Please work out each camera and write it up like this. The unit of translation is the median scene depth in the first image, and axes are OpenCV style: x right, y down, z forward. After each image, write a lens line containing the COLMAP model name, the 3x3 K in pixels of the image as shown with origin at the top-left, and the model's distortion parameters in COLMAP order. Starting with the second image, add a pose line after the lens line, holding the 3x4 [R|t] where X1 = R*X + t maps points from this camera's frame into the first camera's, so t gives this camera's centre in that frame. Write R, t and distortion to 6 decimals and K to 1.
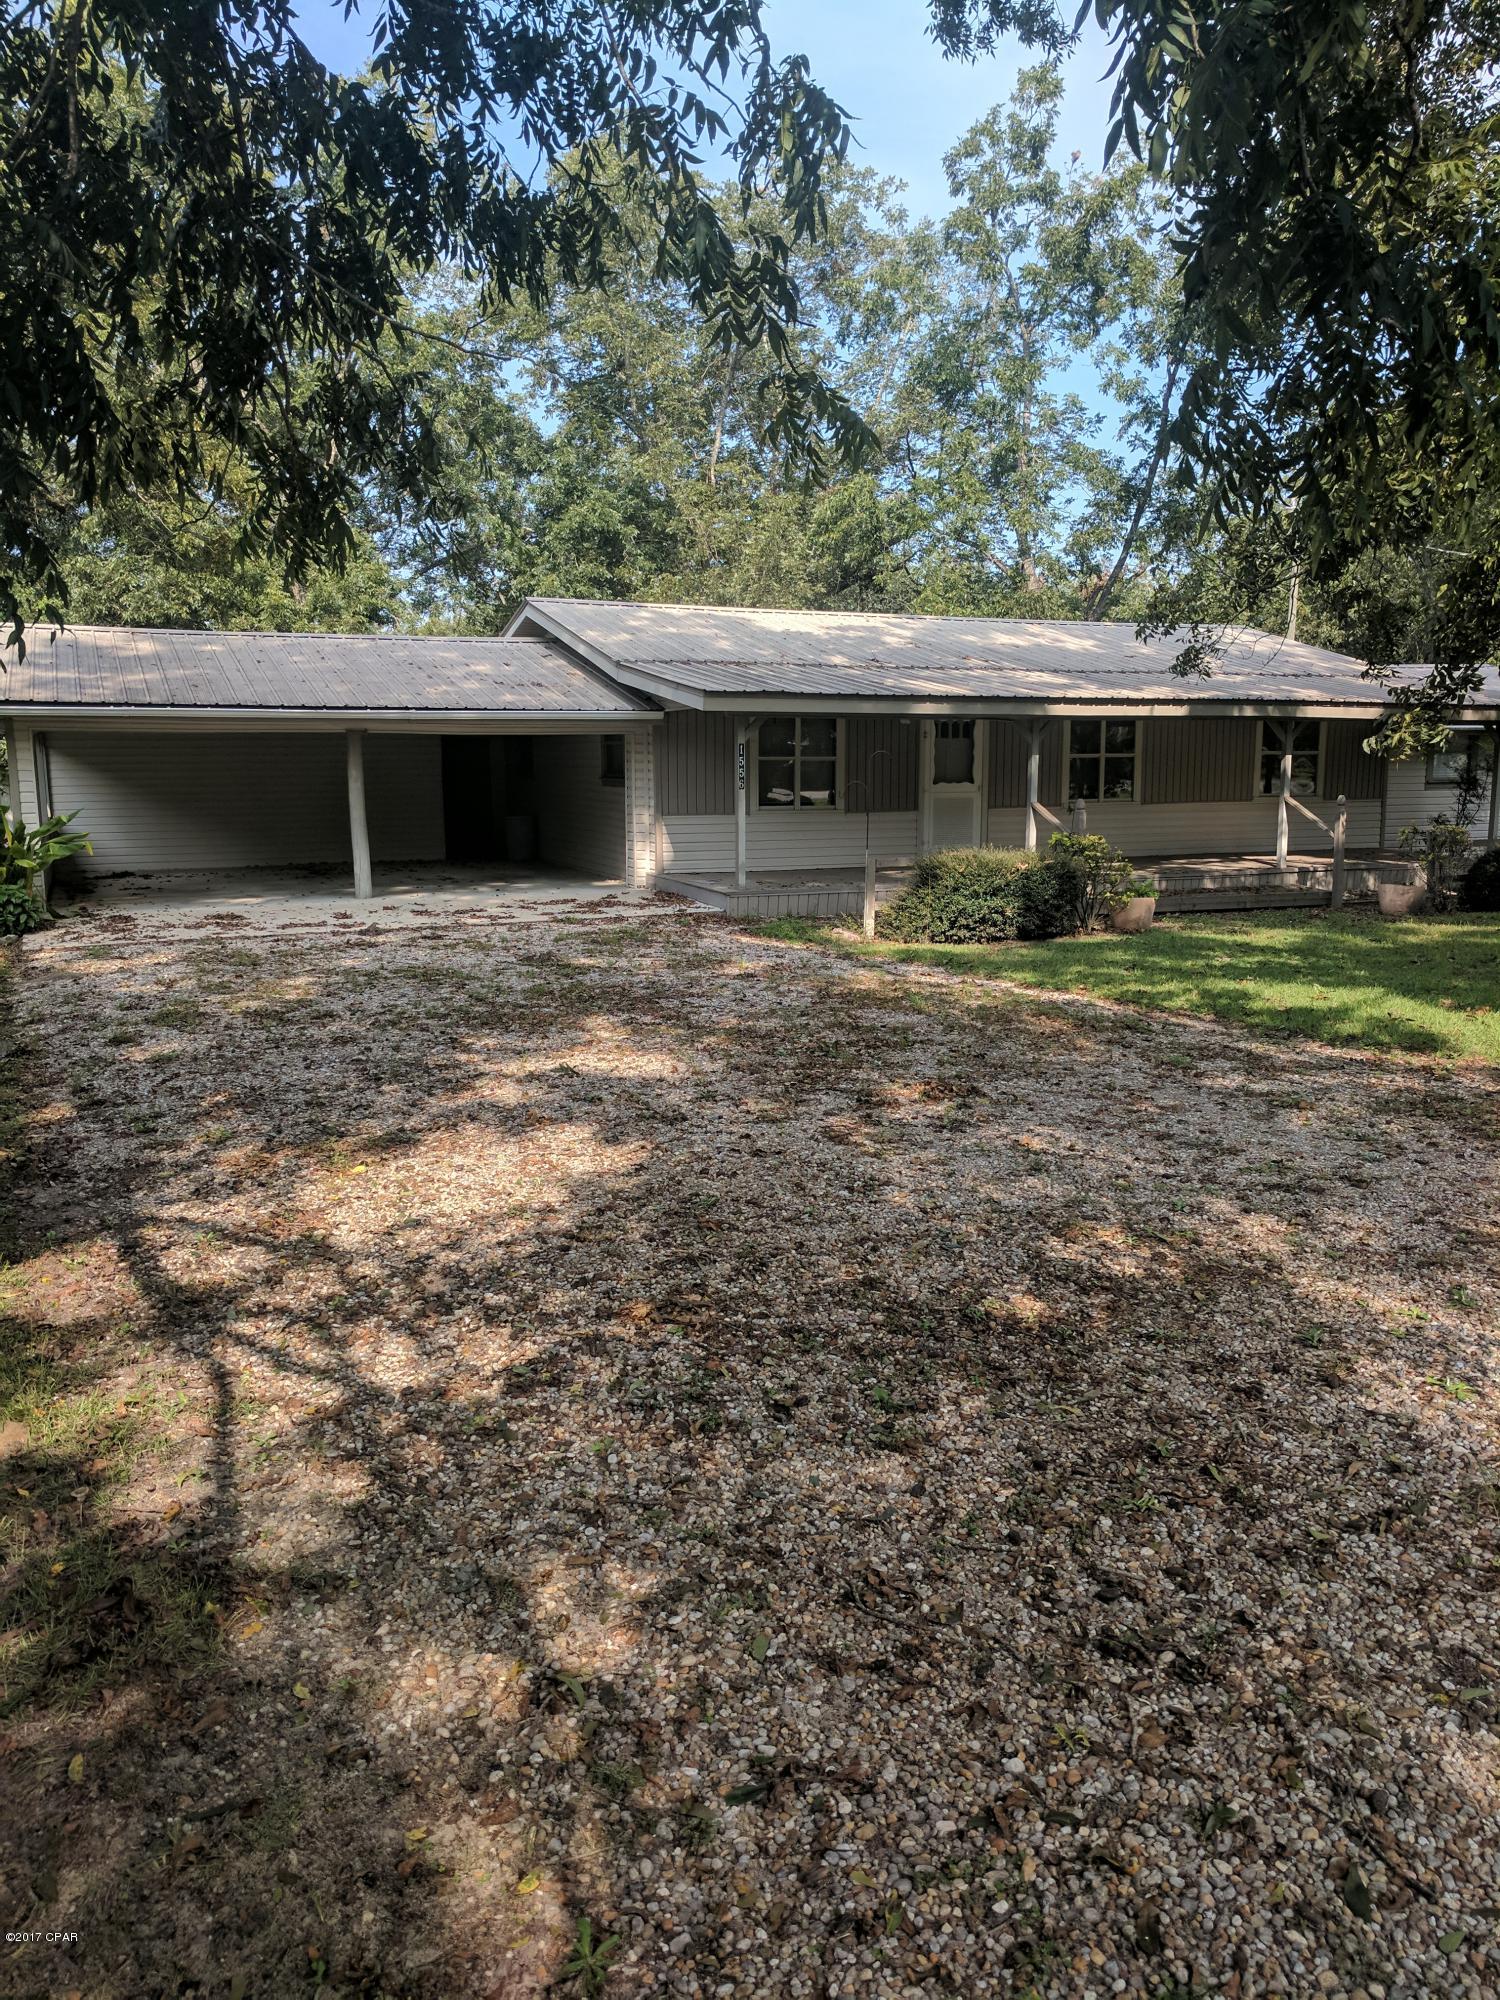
lens RADIAL K [[1496.8, 0, 750.0], [0, 1496.8, 1000.0], [0, 0, 1]] dist [0.010910, -0.004809]
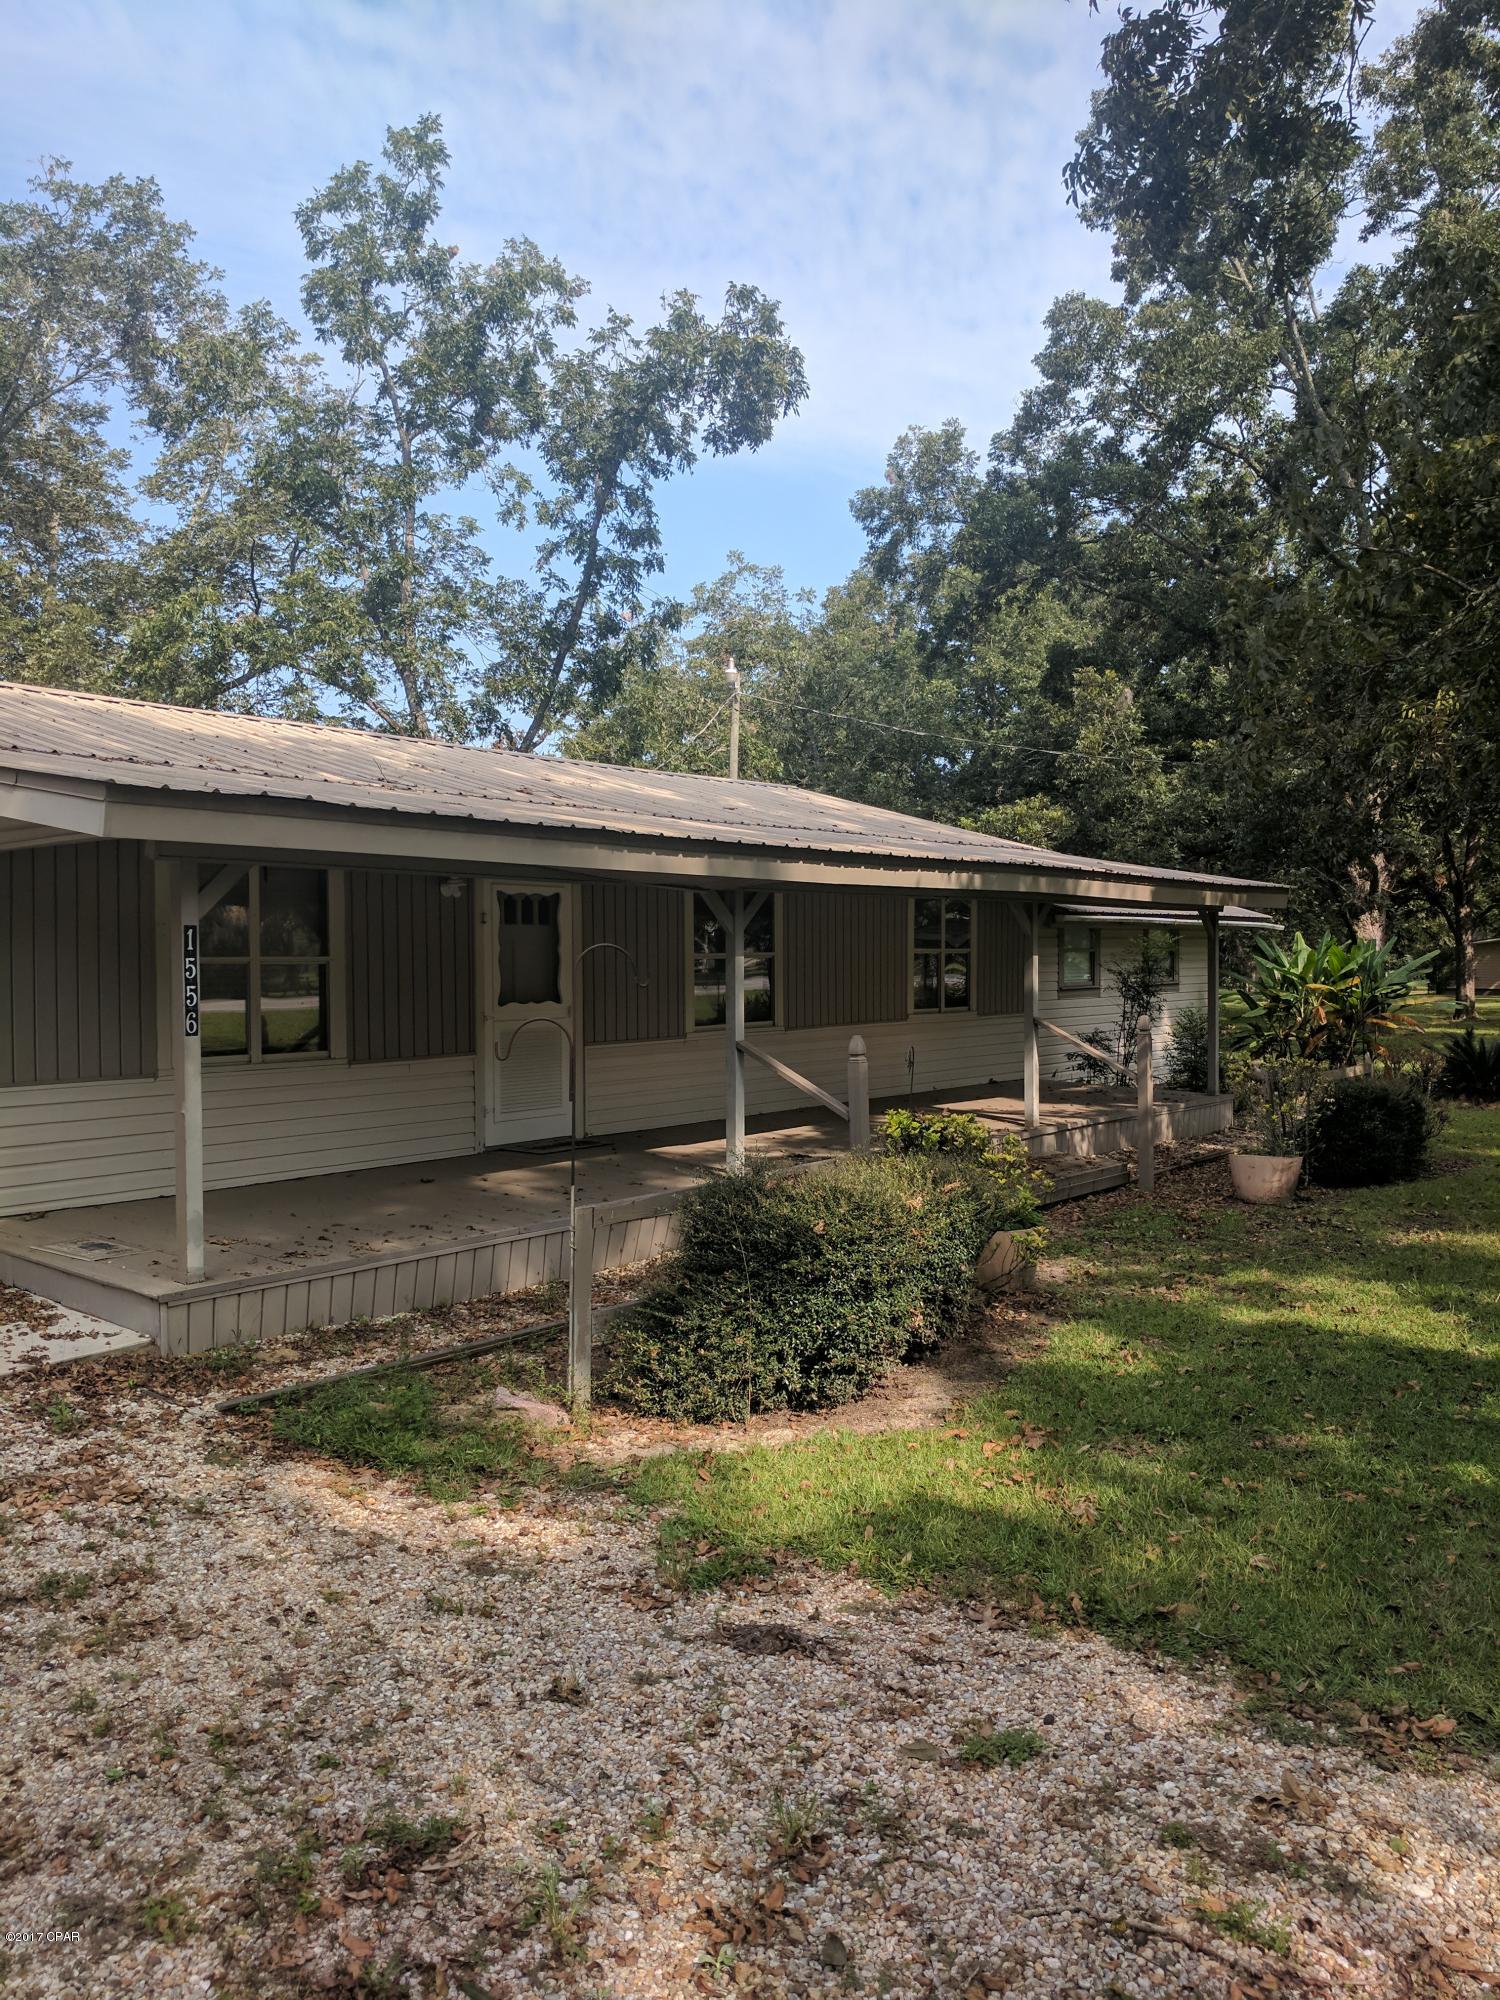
lens RADIAL K [[1463.6, 0, 750.9], [0, 1463.6, 1024.1], [0, 0, 1]] dist [-0.001486, -0.002027]
pose [[0.888225, -0.024445, 0.458758, -0.023786], [0.075213, 0.992848, -0.092719, -0.043936], [-0.453211, 0.116860, 0.883710, 0.263049]]
